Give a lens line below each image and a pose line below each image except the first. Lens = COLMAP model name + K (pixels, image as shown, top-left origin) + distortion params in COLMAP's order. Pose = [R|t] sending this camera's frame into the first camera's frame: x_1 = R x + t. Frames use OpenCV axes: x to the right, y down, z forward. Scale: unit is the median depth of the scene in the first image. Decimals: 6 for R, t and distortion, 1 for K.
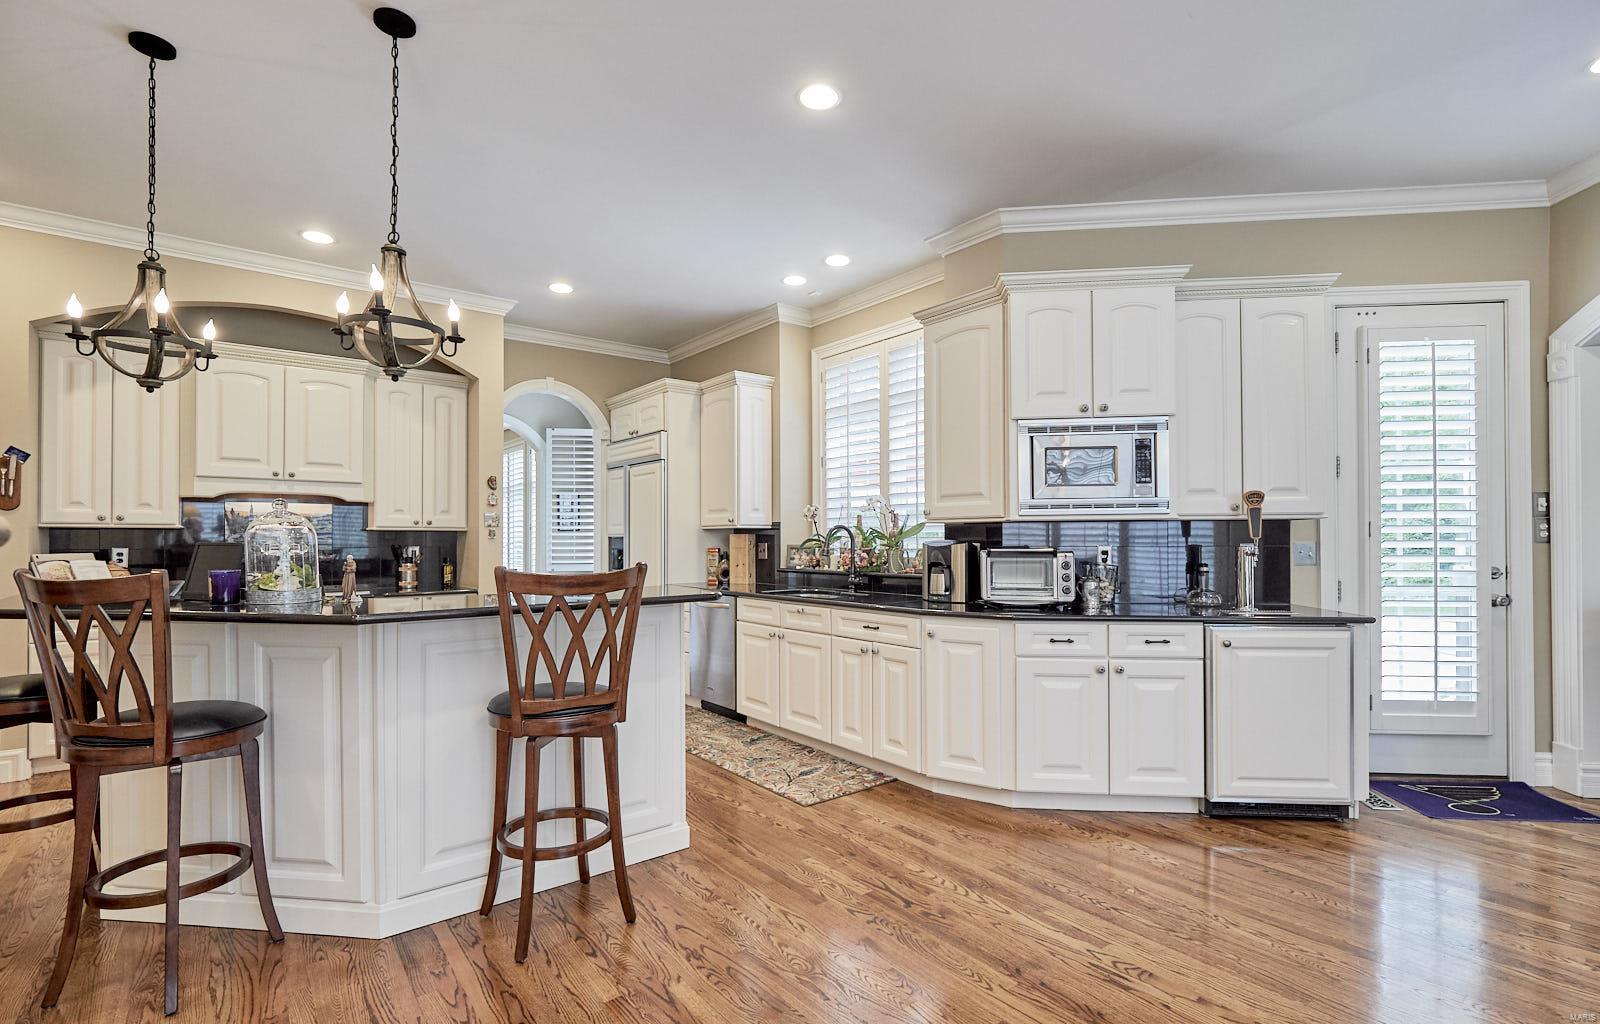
lens RADIAL K [[734.1, 0, 798.9], [0, 734.1, 536.6], [0, 0, 1]] dist [-0.009115, -0.000003]
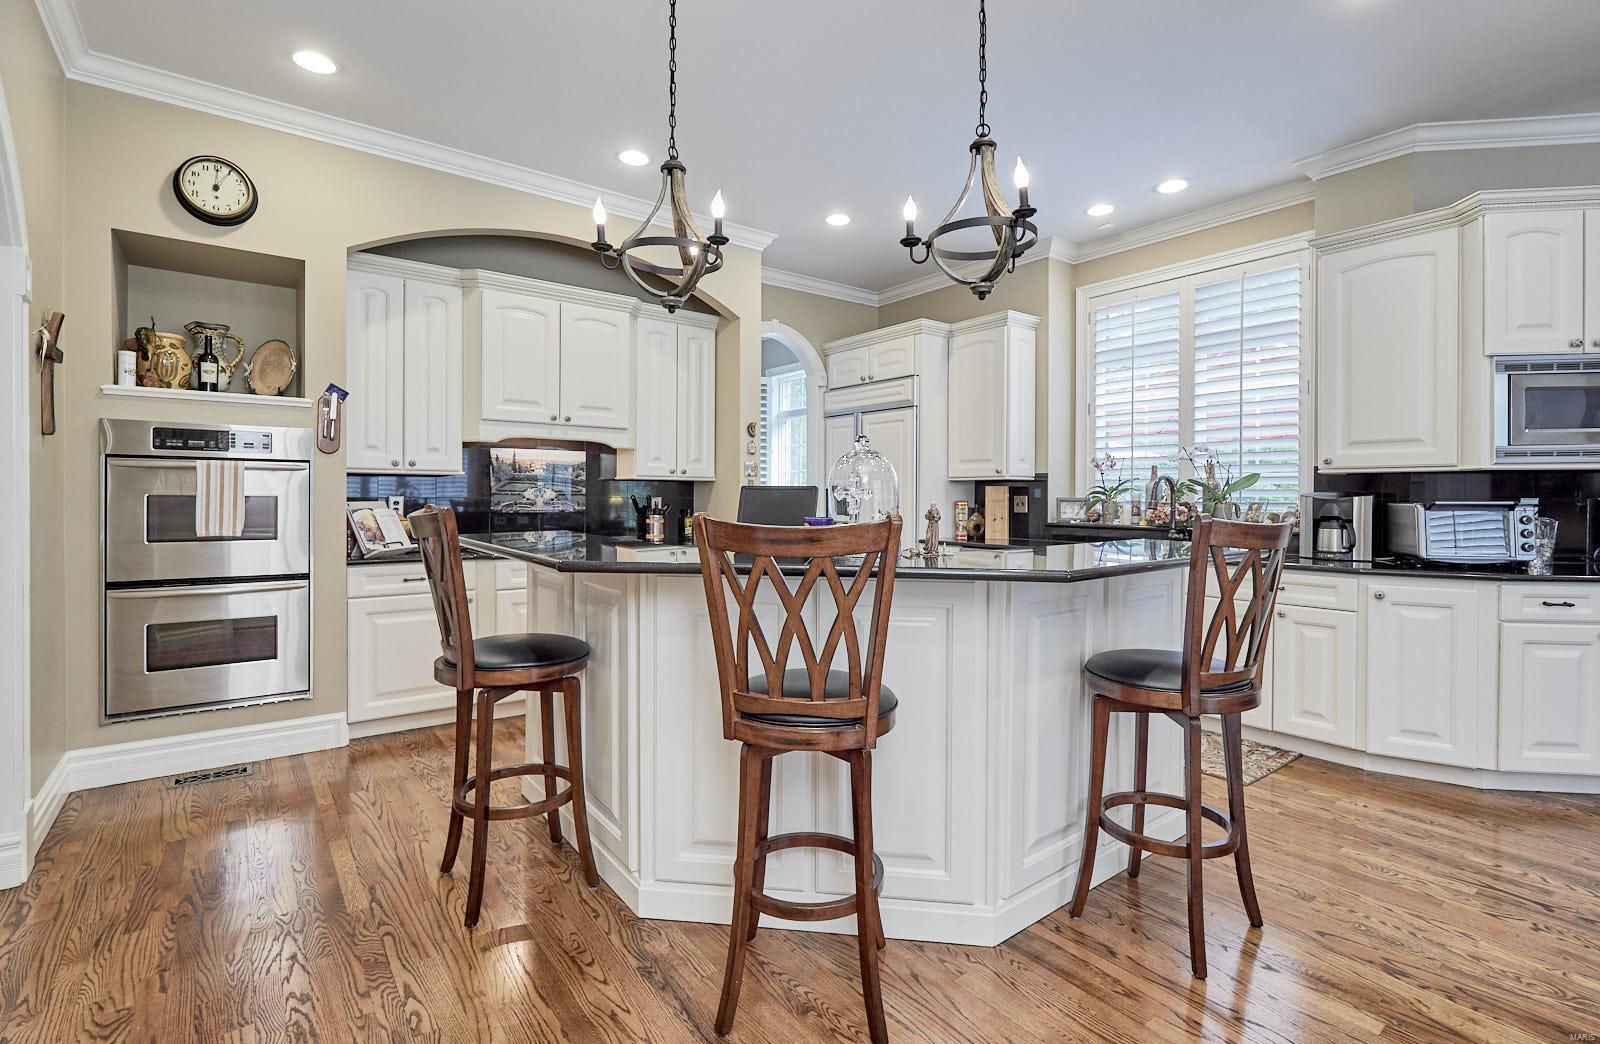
lens RADIAL K [[736.1, 0, 794.1], [0, 736.1, 503.3], [0, 0, 1]] dist [0.002409, -0.007828]
pose [[0.999760, 0.005638, -0.021153, -0.413375], [-0.005337, 0.999885, 0.014219, 0.008790], [0.021231, -0.014103, 0.999675, 0.069508]]
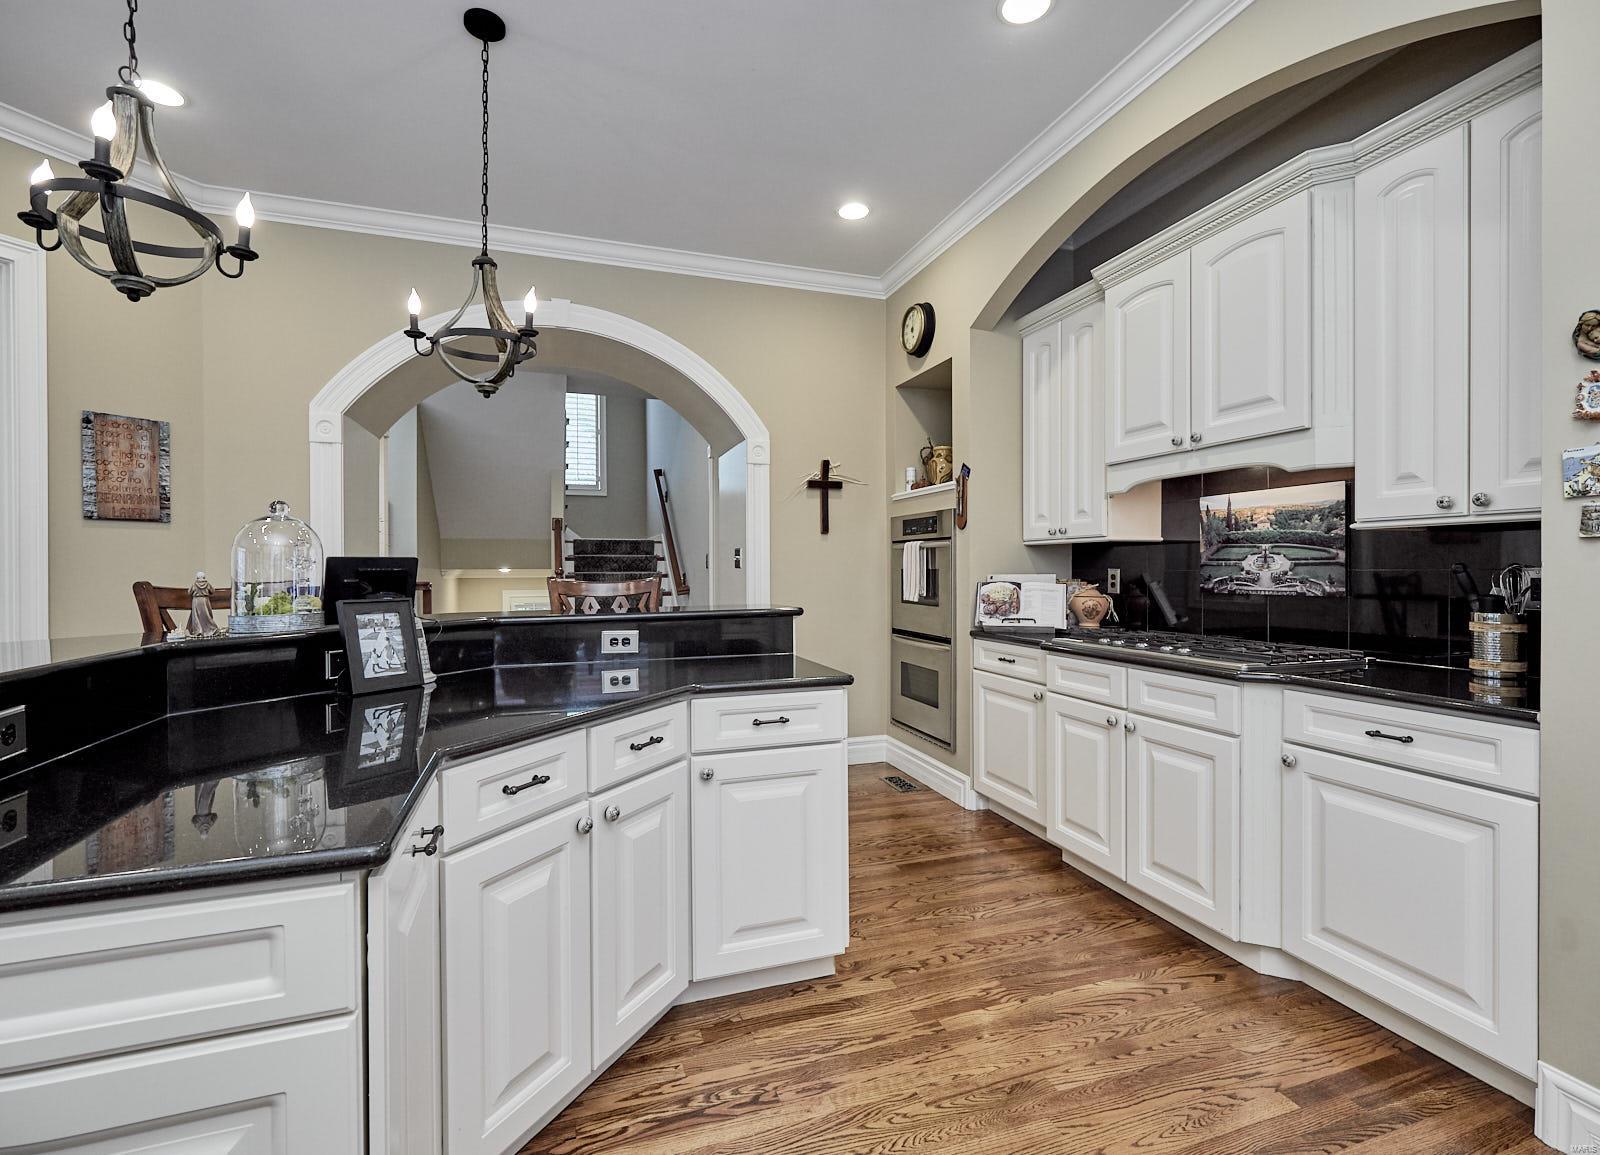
lens RADIAL K [[733.6, 0, 800.0], [0, 733.6, 577.5], [0, 0, 1]] dist [-0.001214, -0.000532]
pose [[-0.338481, 0.013105, -0.940882, -0.069886], [0.008469, 0.999905, 0.010881, 0.013949], [0.940935, -0.004286, -0.338560, 0.974465]]
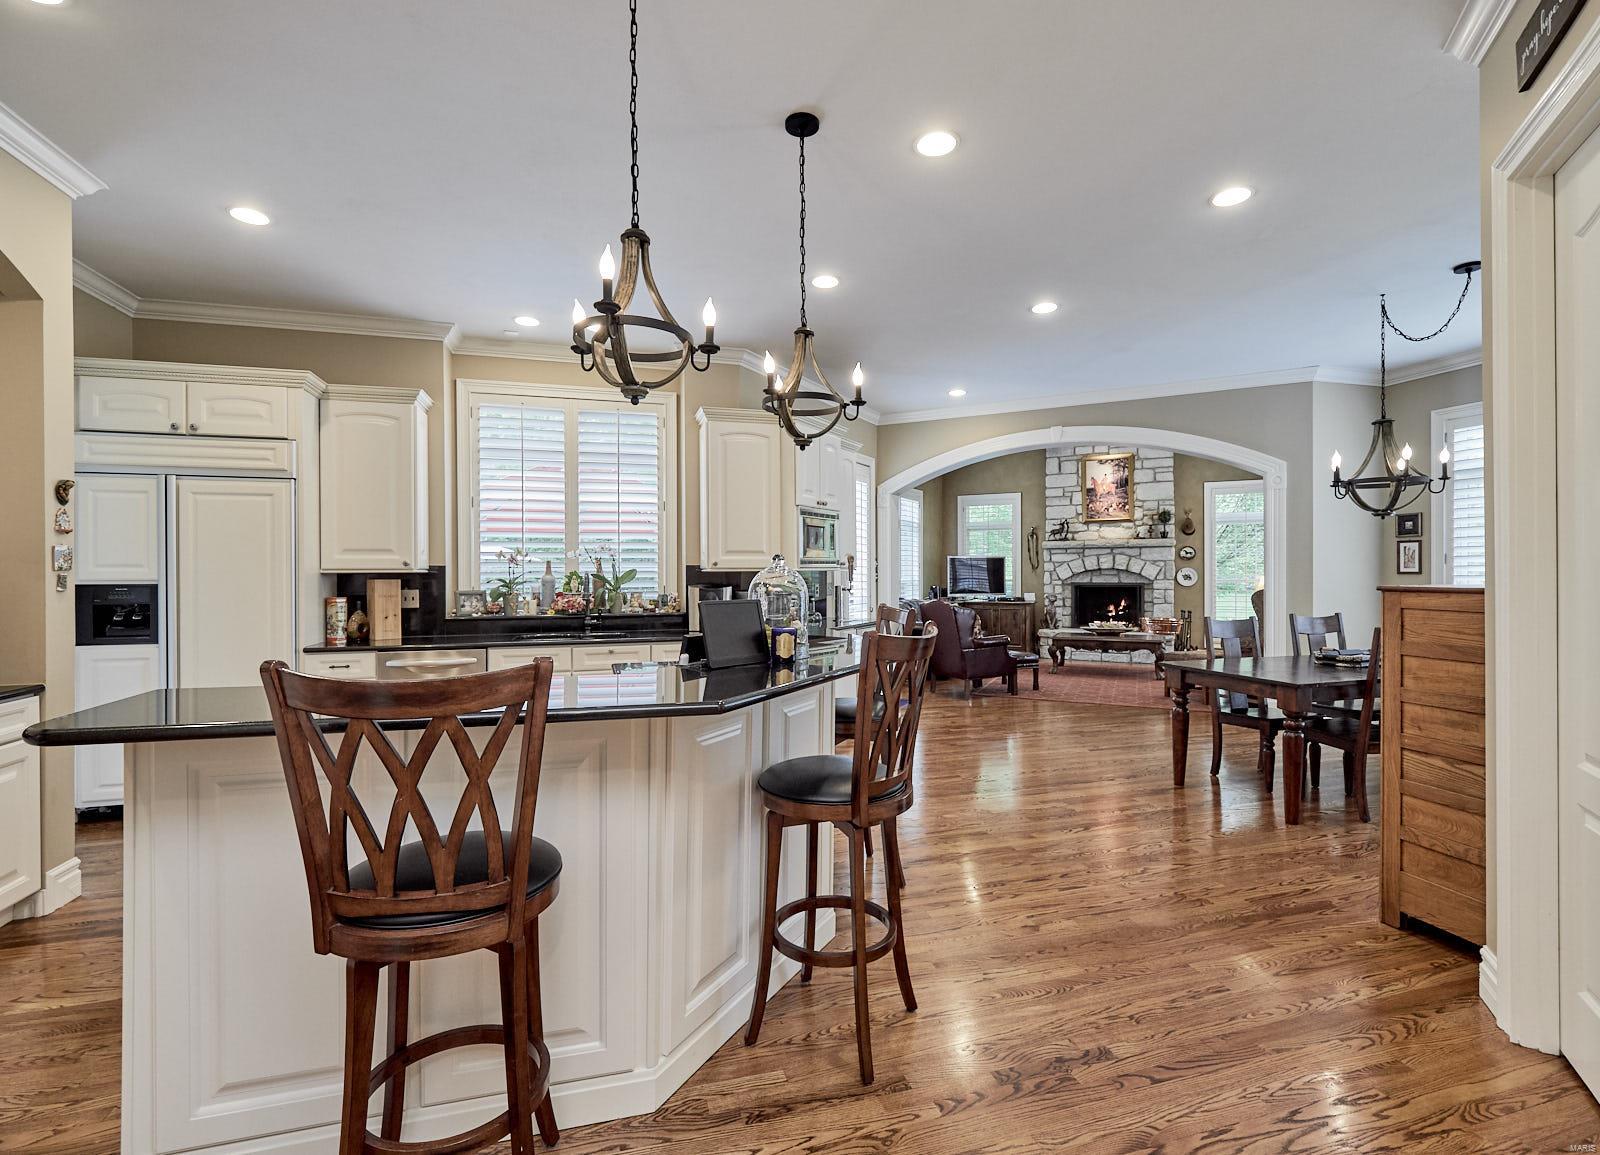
lens RADIAL K [[733.6, 0, 800.0], [0, 733.6, 577.5], [0, 0, 1]] dist [-0.001214, -0.000532]
pose [[0.387016, -0.003945, 0.922065, -0.863639], [-0.002004, 0.999985, 0.005119, -0.013671], [-0.922071, -0.003829, 0.387002, 0.316149]]
